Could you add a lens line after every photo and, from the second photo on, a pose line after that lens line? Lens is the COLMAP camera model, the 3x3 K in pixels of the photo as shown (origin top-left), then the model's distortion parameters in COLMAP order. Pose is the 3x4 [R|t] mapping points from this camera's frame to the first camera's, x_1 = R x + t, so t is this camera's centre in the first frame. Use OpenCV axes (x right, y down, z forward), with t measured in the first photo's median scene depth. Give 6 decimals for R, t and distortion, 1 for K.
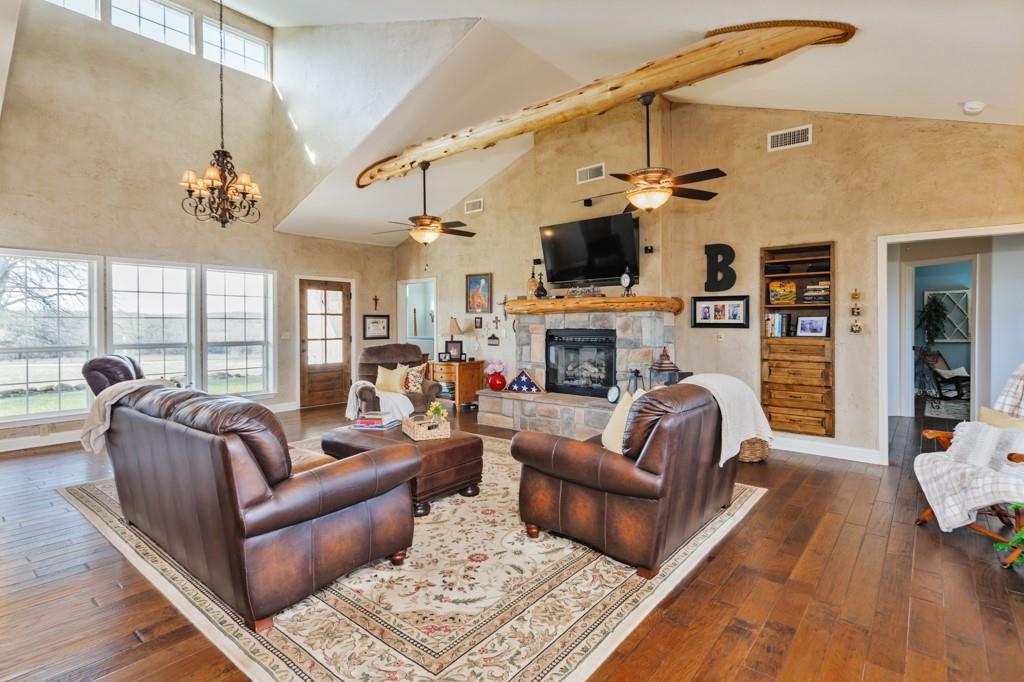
lens RADIAL K [[508.2, 0, 512.0], [0, 508.2, 341.0], [0, 0, 1]] dist [-0.000912, -0.000031]
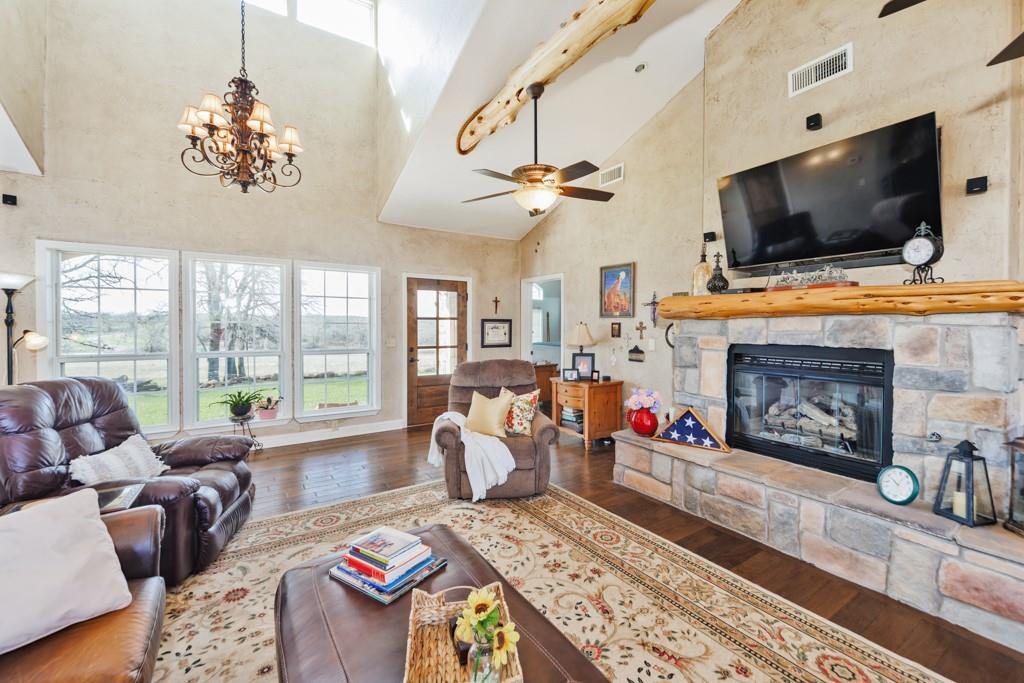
lens RADIAL K [[486.2, 0, 545.7], [0, 486.2, 336.8], [0, 0, 1]] dist [-0.001630, -0.000132]
pose [[0.978586, 0.009060, -0.205638, -0.024967], [-0.012076, 0.999837, -0.013417, -0.018875], [0.205483, 0.015613, 0.978536, 0.346778]]
